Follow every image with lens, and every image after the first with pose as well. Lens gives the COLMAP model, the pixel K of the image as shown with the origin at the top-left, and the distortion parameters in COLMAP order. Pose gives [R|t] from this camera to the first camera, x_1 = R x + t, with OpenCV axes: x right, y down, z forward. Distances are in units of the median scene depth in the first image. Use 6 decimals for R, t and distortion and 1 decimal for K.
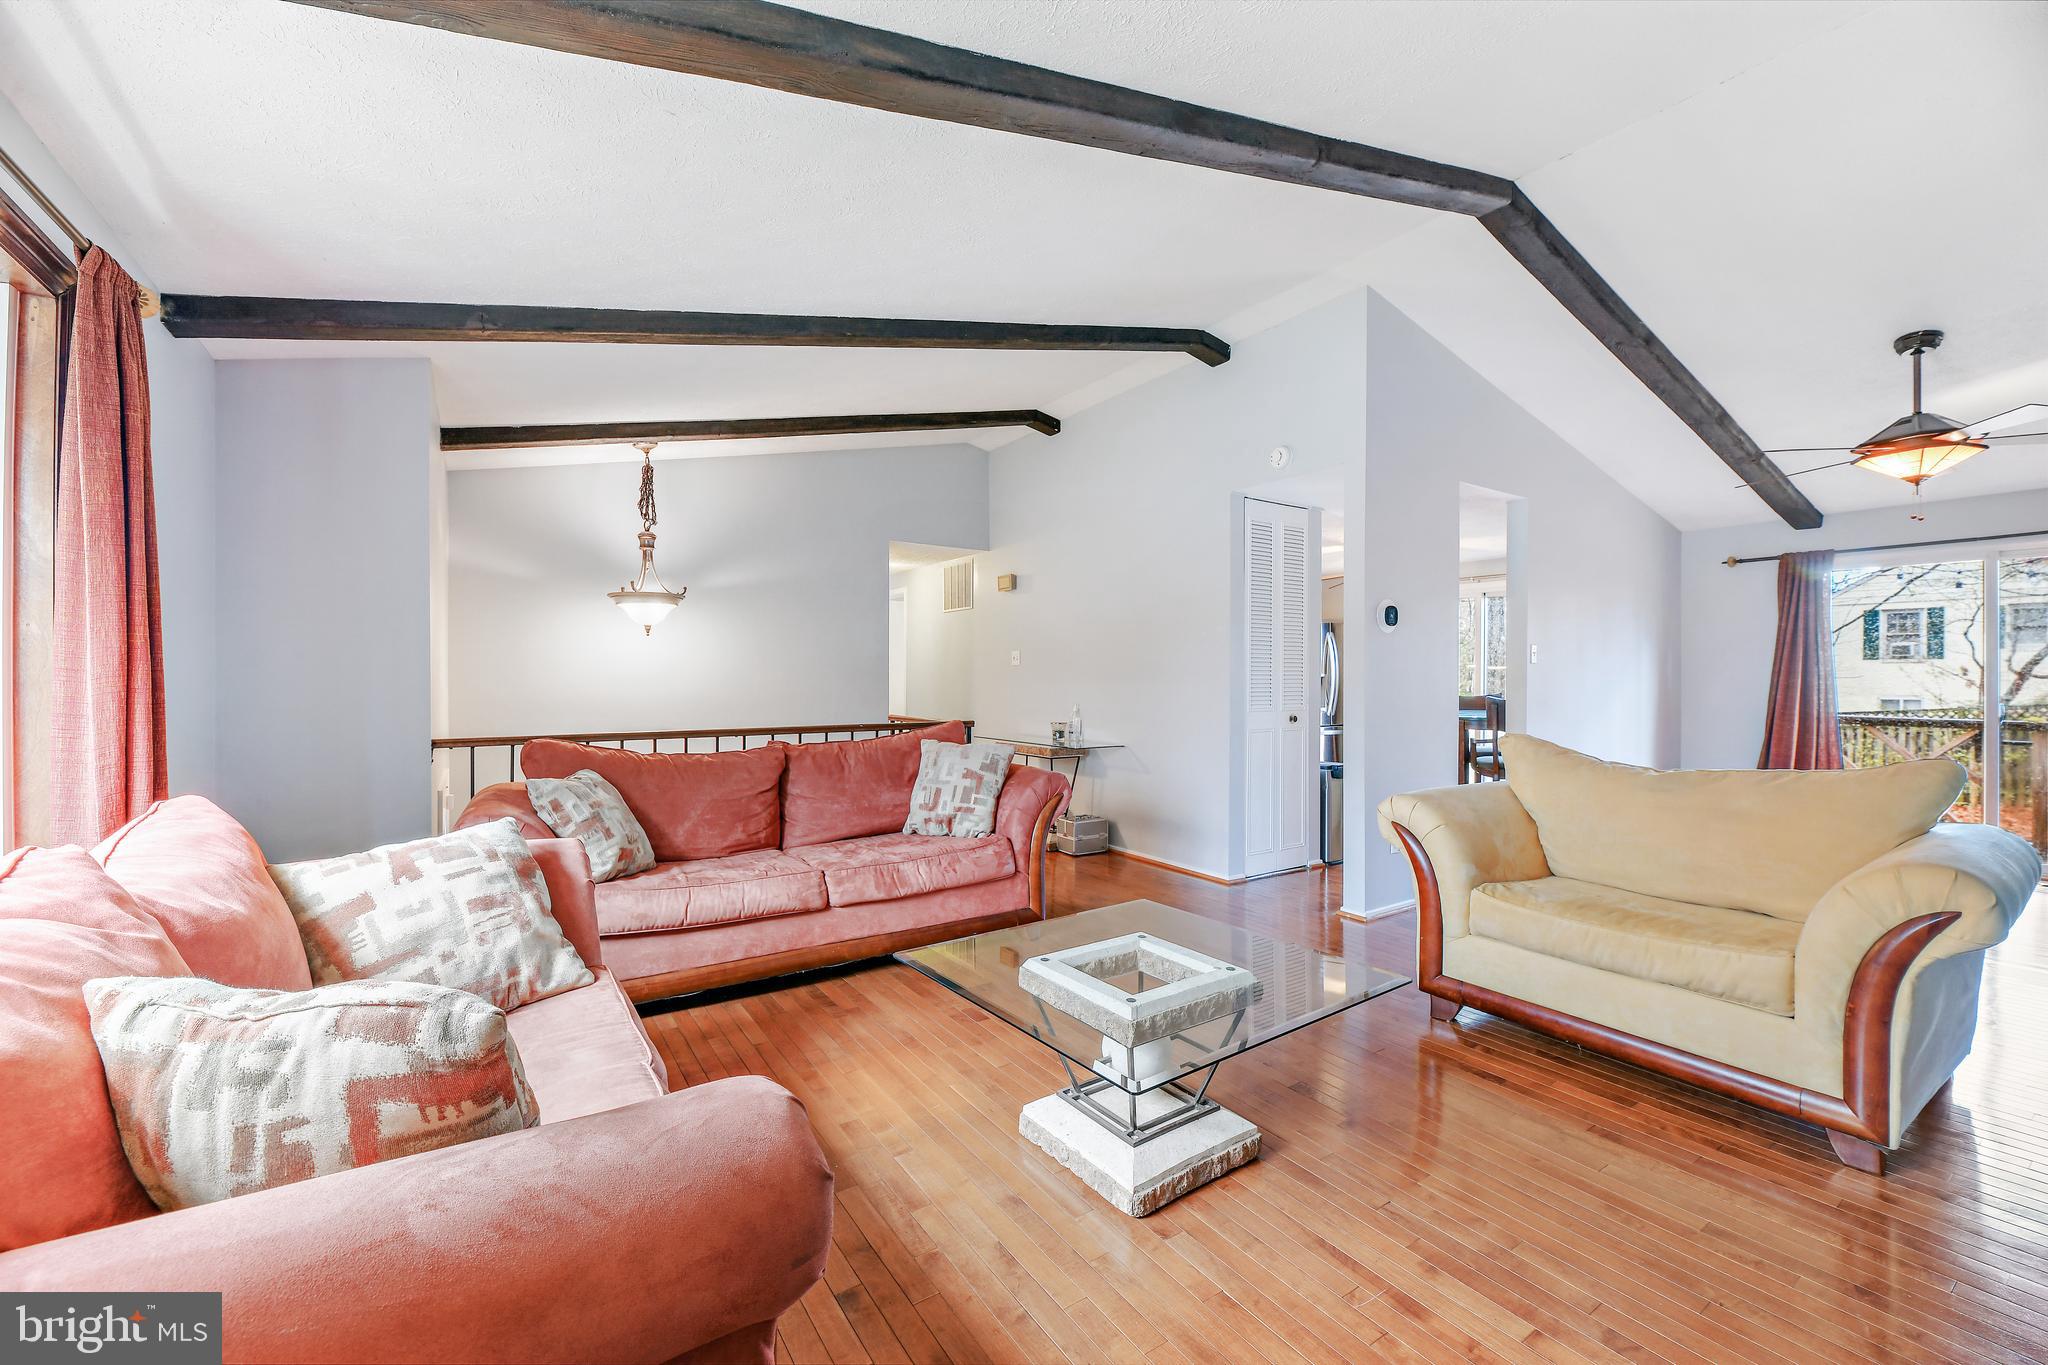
lens RADIAL K [[824.0, 0, 1018.8], [0, 824.0, 678.9], [0, 0, 1]] dist [0.004163, -0.005674]
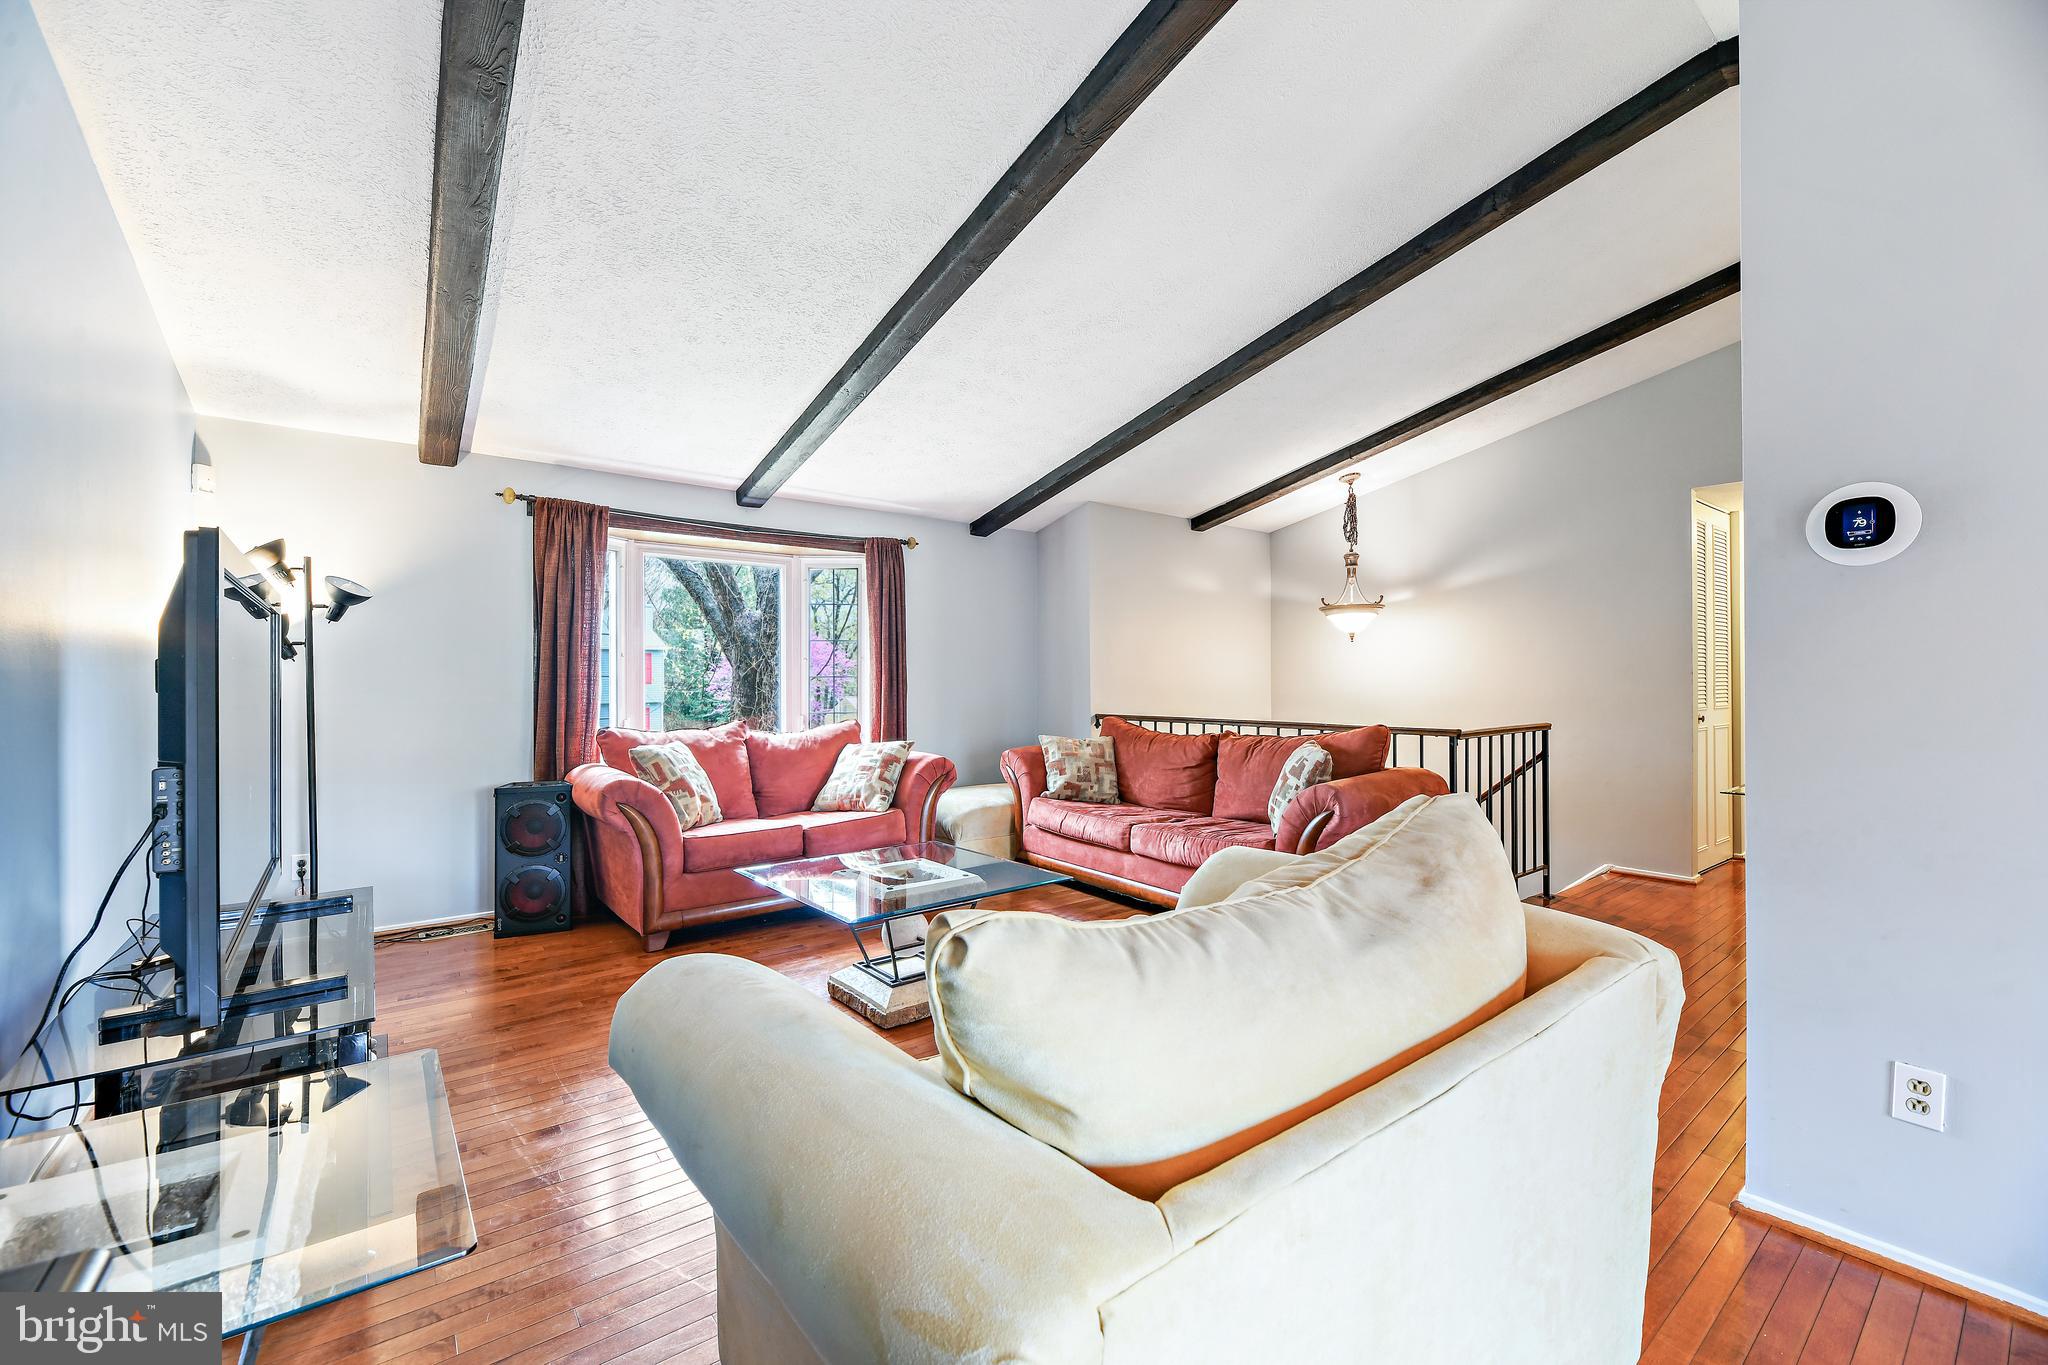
lens RADIAL K [[824.0, 0, 1018.8], [0, 824.0, 678.9], [0, 0, 1]] dist [0.004163, -0.005674]
pose [[0.061928, -0.001203, -0.998080, 0.963275], [0.003850, 0.999992, -0.000967, -0.001035], [0.998073, -0.003782, 0.061932, 0.656059]]
